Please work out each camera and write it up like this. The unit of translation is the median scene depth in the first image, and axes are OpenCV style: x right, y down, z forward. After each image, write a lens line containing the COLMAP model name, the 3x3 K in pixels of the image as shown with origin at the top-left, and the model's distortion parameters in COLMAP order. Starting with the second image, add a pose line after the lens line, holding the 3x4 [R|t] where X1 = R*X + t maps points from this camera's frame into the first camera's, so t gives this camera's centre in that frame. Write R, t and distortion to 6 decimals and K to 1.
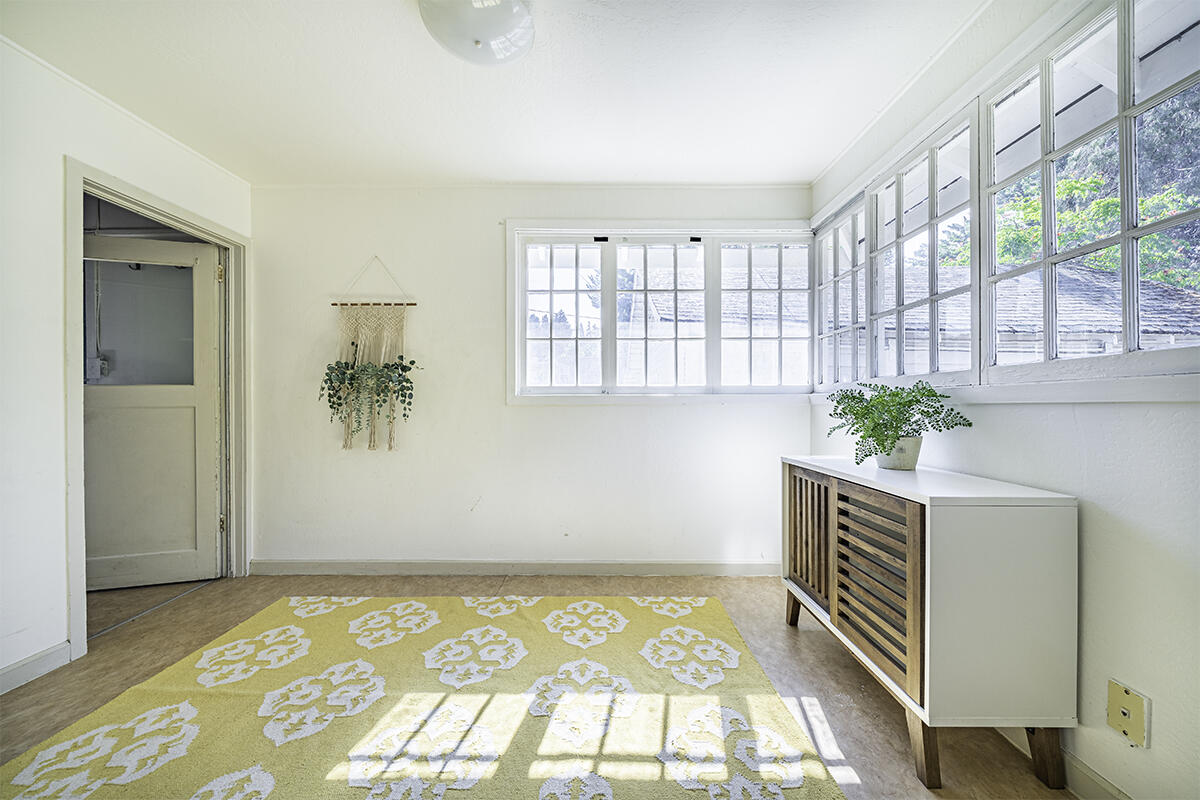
lens RADIAL K [[432.4, 0, 600.9], [0, 432.4, 403.1], [0, 0, 1]] dist [-0.001525, -0.000292]
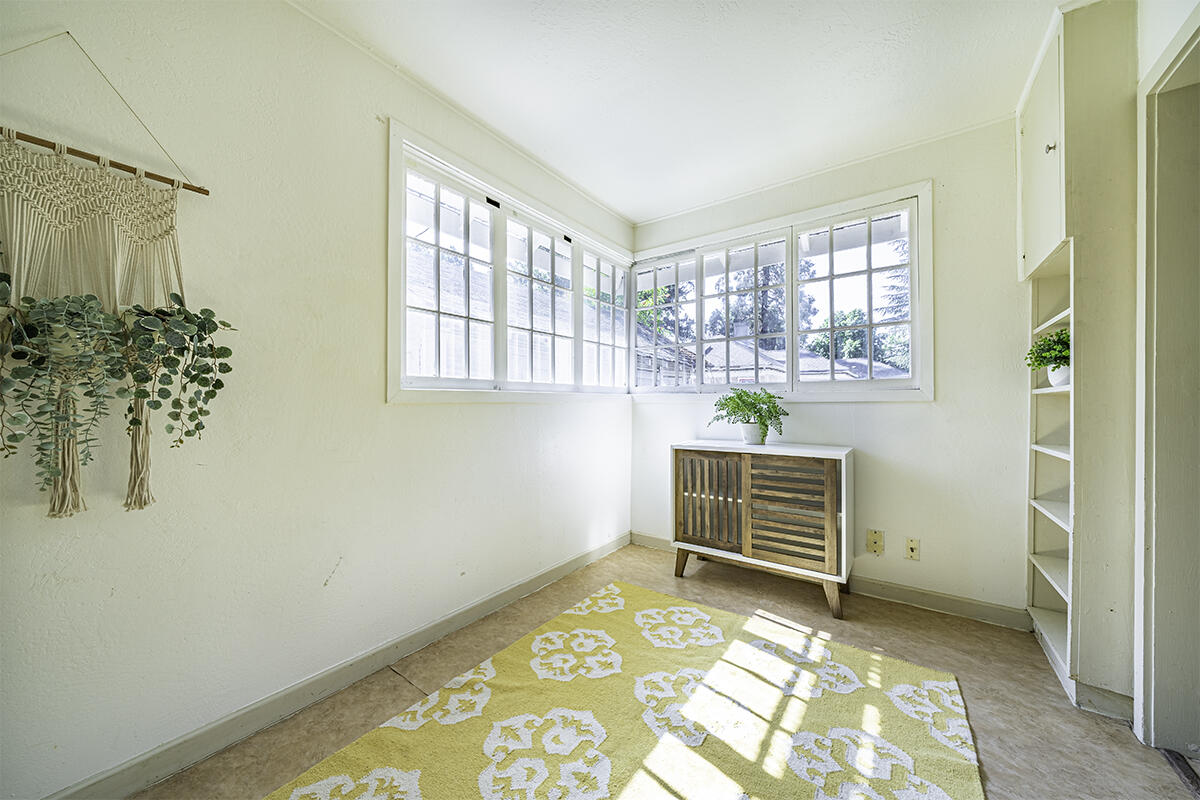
lens RADIAL K [[432.4, 0, 606.5], [0, 432.4, 399.0], [0, 0, 1]] dist [-0.001525, -0.000292]
pose [[0.559877, 0.008010, 0.828537, -0.693500], [-0.004912, 0.999968, -0.006347, 0.001192], [-0.828561, -0.000516, 0.559898, 0.442459]]
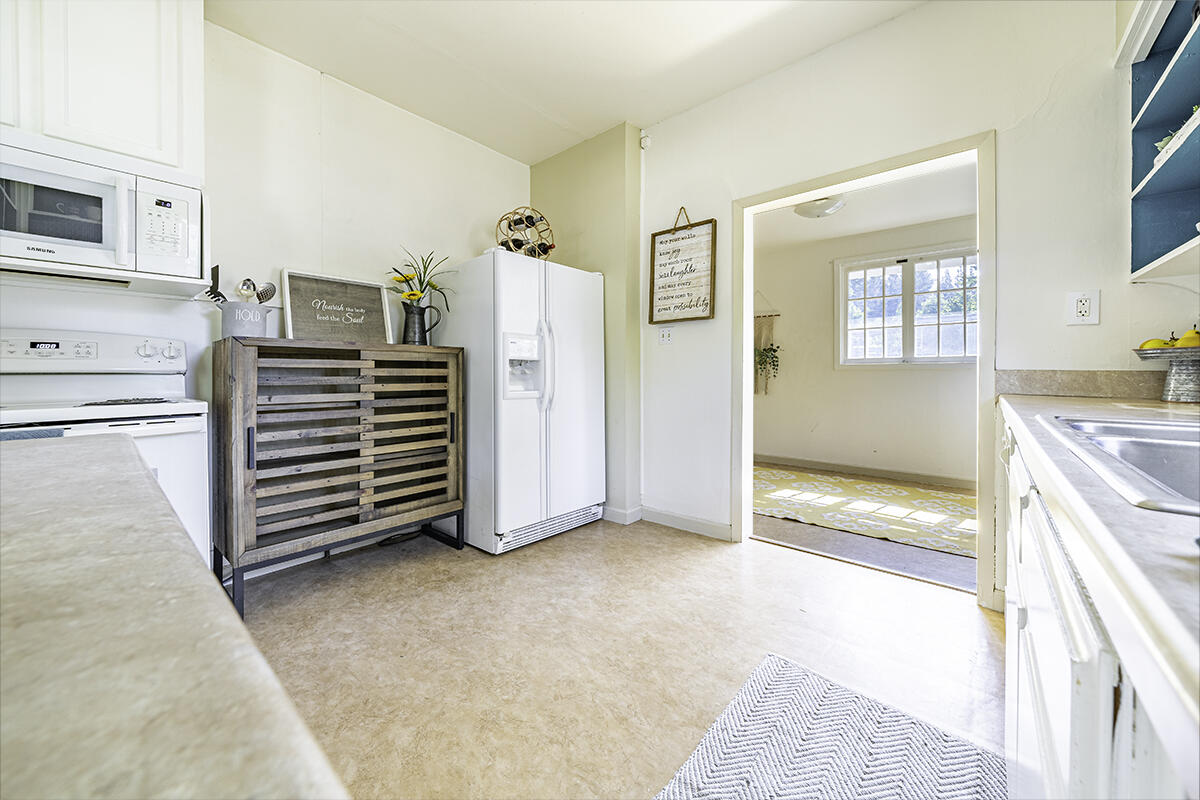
lens RADIAL K [[432.4, 0, 611.9], [0, 432.4, 376.5], [0, 0, 1]] dist [-0.001525, -0.000292]
pose [[0.770387, 0.001835, -0.637574, 0.228034], [0.001127, 0.999990, 0.004241, 0.026715], [0.637575, -0.003986, 0.770378, -1.032132]]
